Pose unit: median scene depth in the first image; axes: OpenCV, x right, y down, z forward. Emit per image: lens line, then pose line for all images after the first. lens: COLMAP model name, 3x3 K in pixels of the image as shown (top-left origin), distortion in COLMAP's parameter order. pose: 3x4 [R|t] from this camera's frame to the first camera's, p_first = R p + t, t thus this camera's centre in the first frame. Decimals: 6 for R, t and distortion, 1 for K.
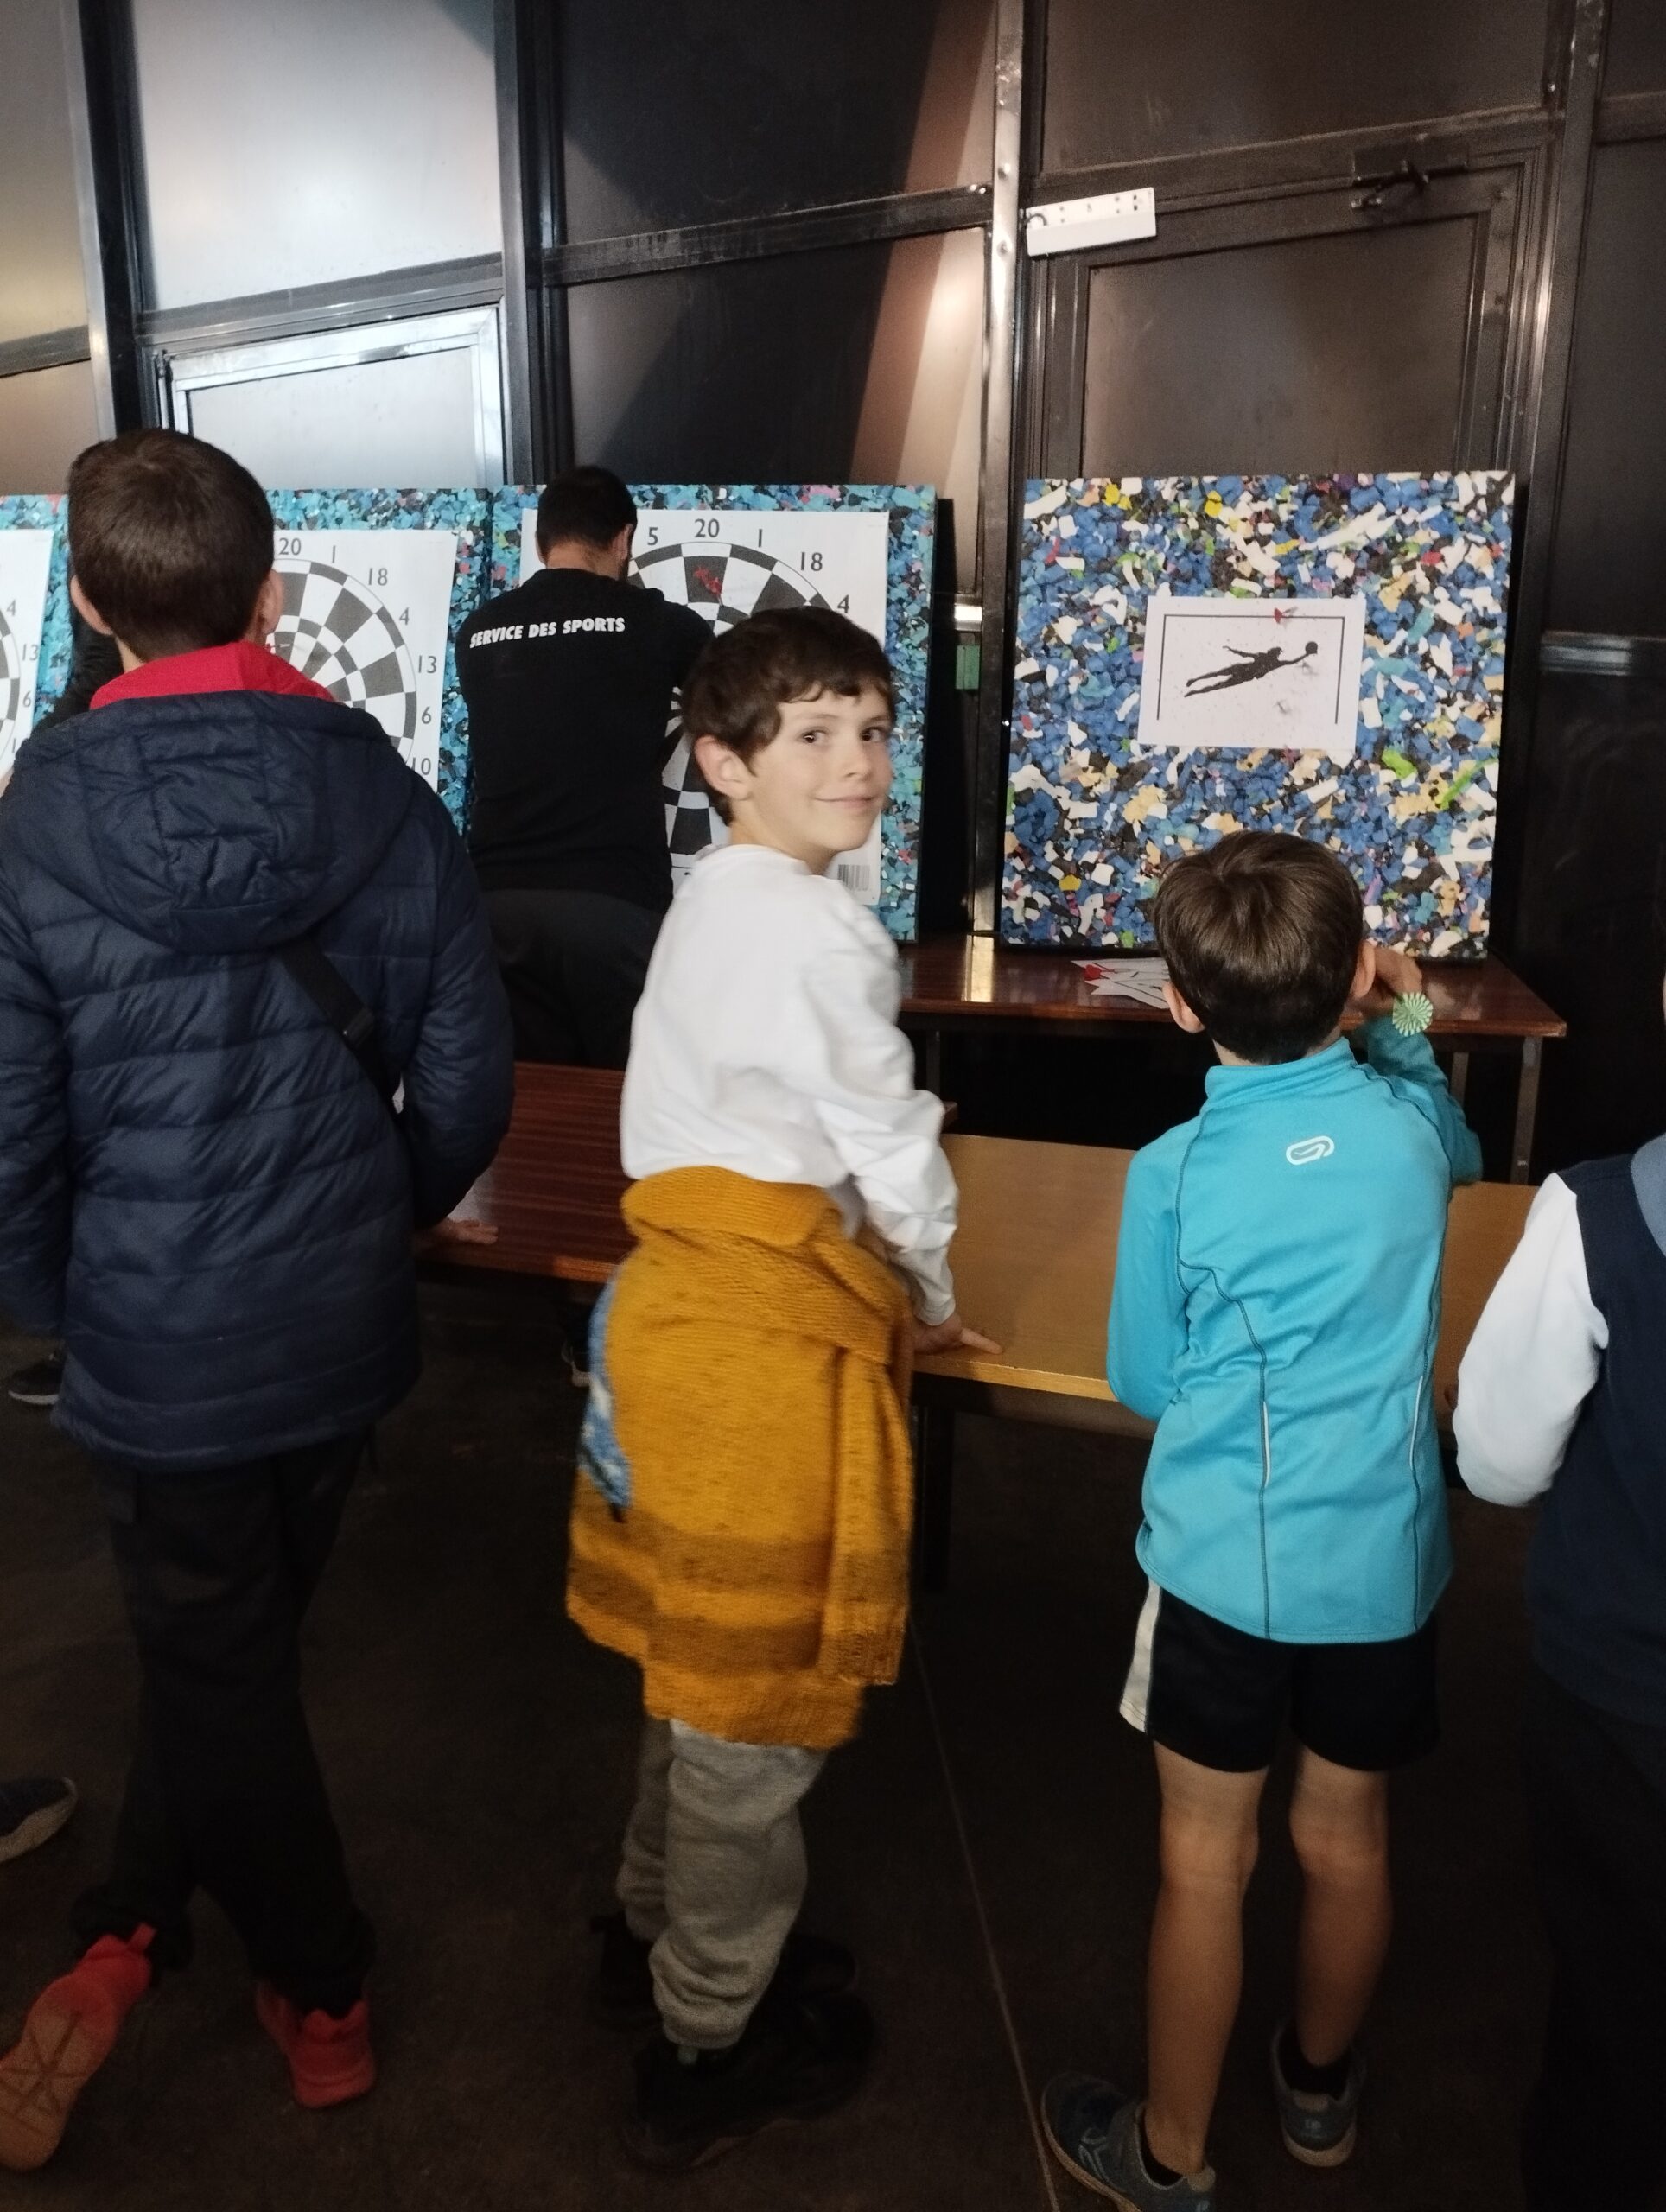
lens RADIAL K [[1995.6, 0, 833.0], [0, 1995.6, 1106.0], [0, 0, 1]] dist [0.226173, 0.003119]
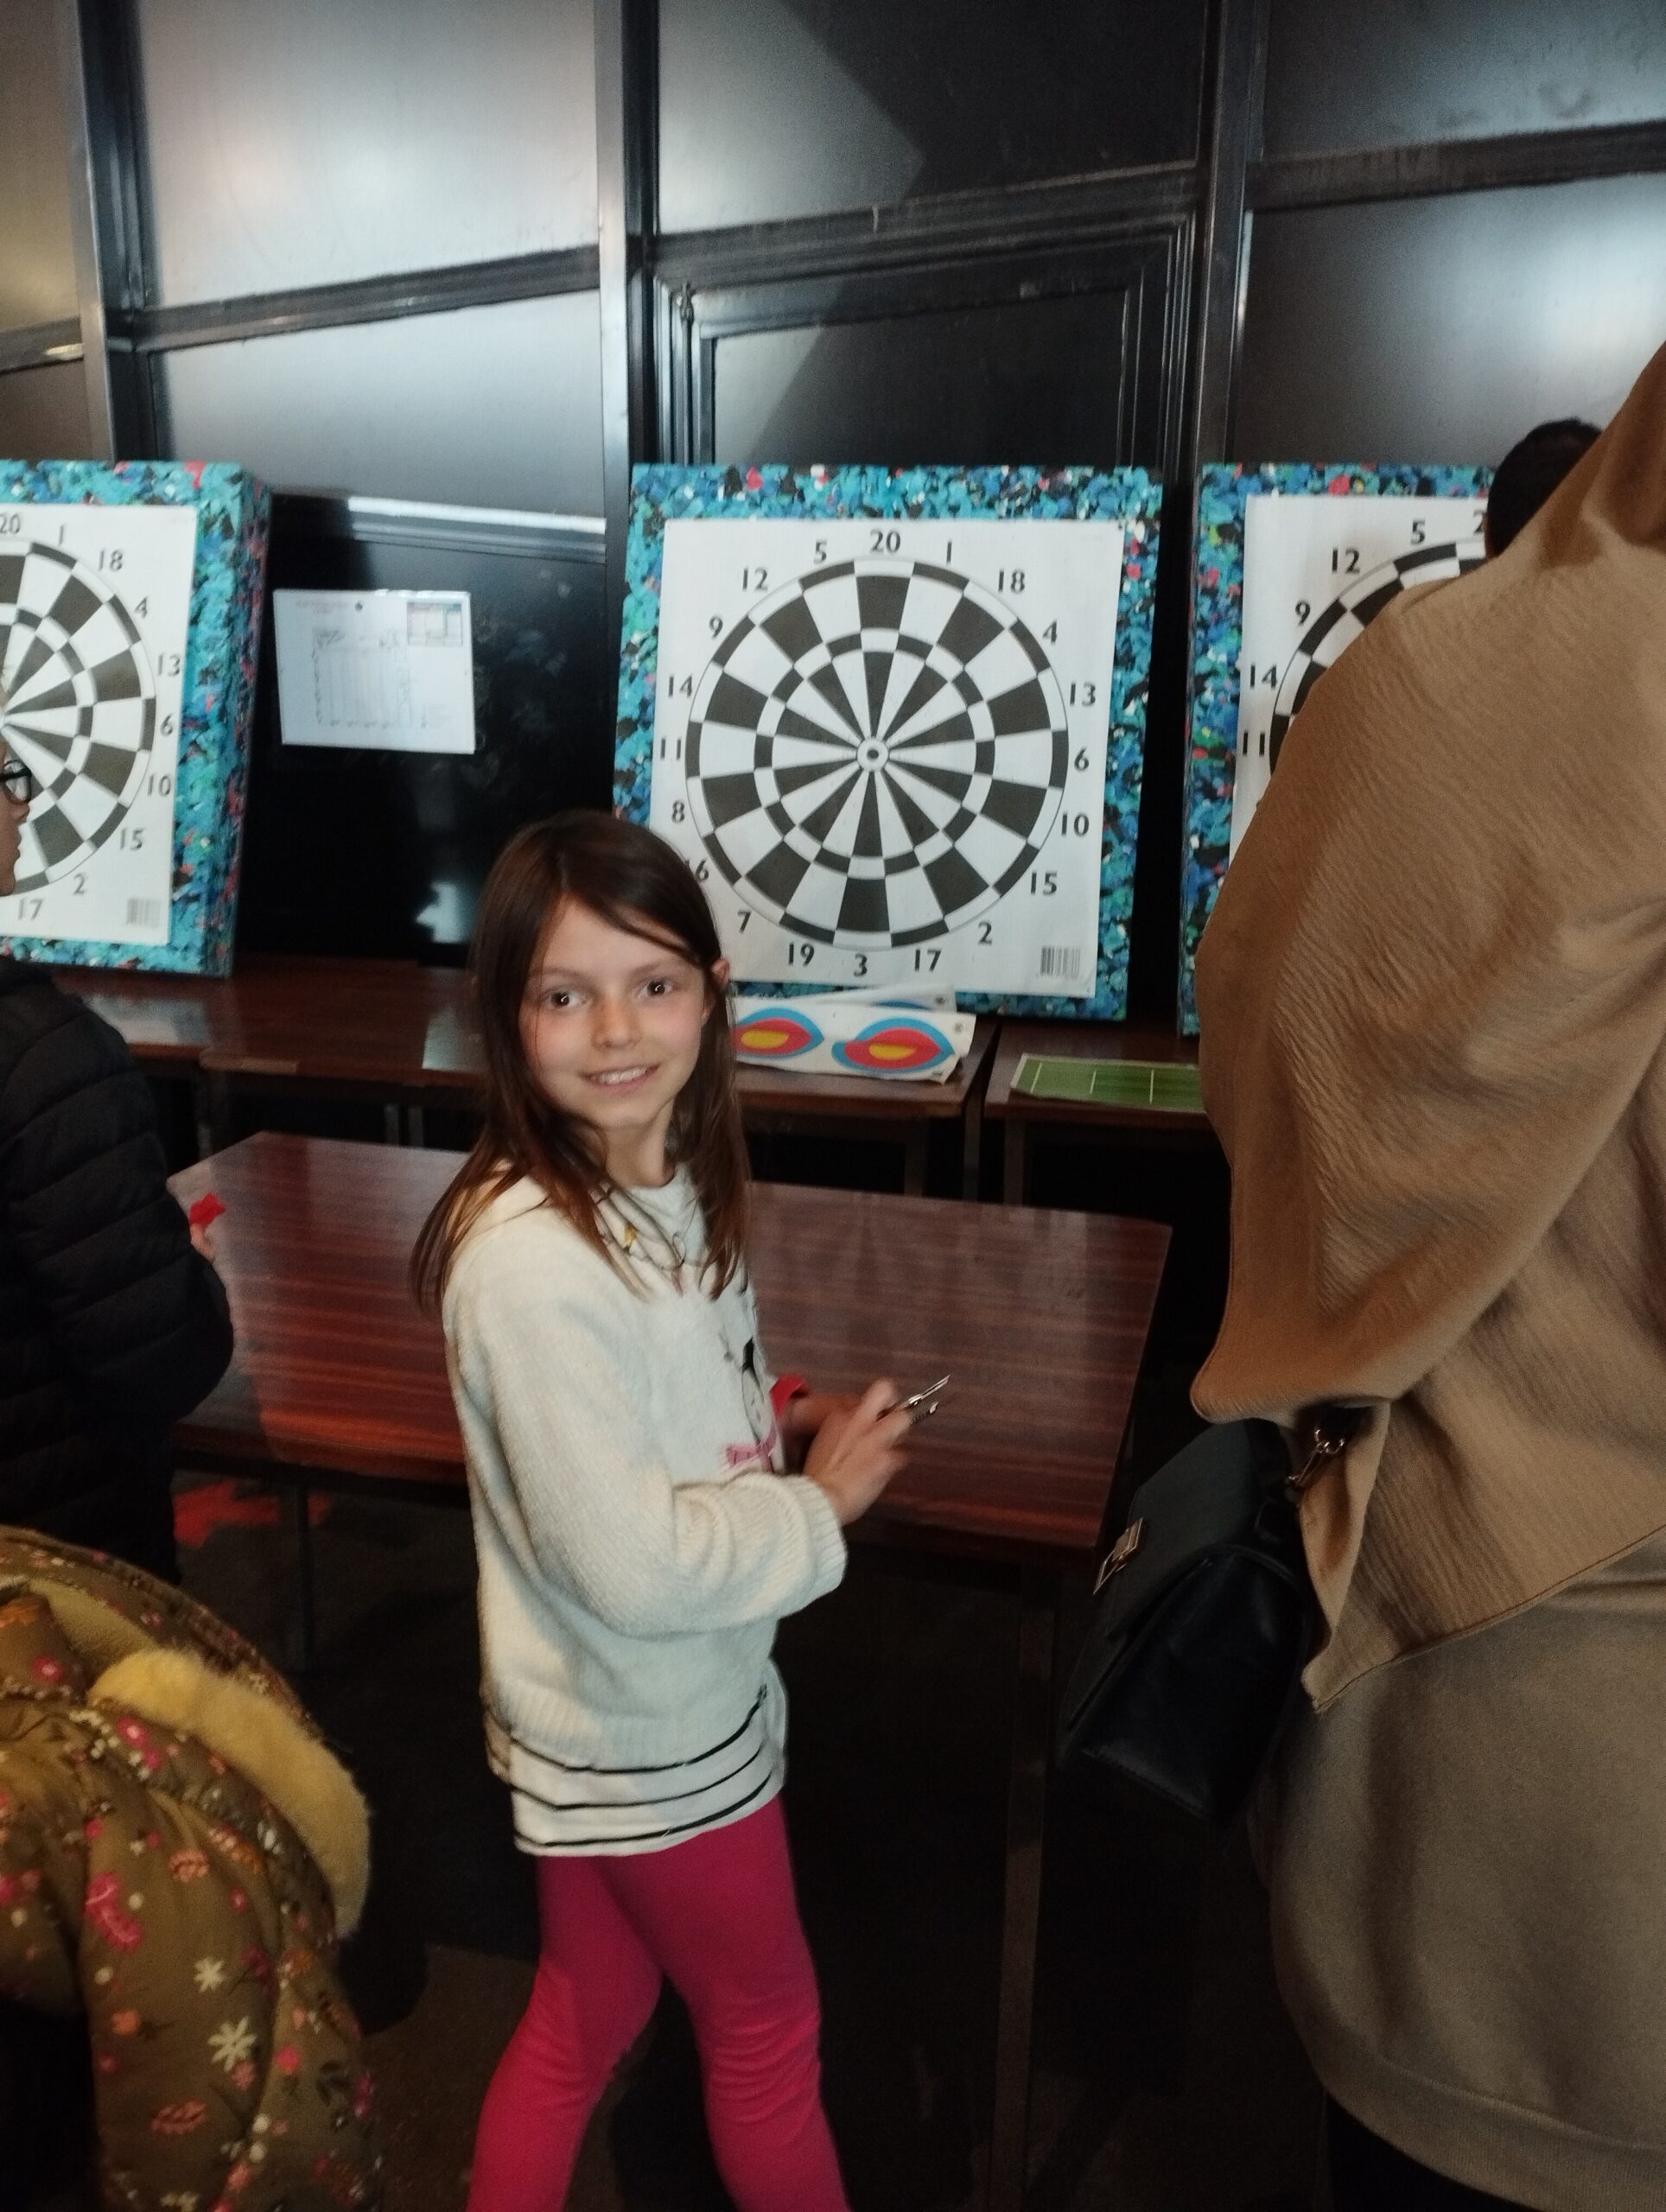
lens RADIAL K [[1995.6, 0, 833.0], [0, 1995.6, 1106.0], [0, 0, 1]] dist [0.226173, 0.003119]
pose [[0.965916, -0.020181, 0.258066, -0.487057], [0.025220, 0.999550, -0.016234, -0.049771], [-0.257622, 0.022189, 0.965991, 0.281594]]
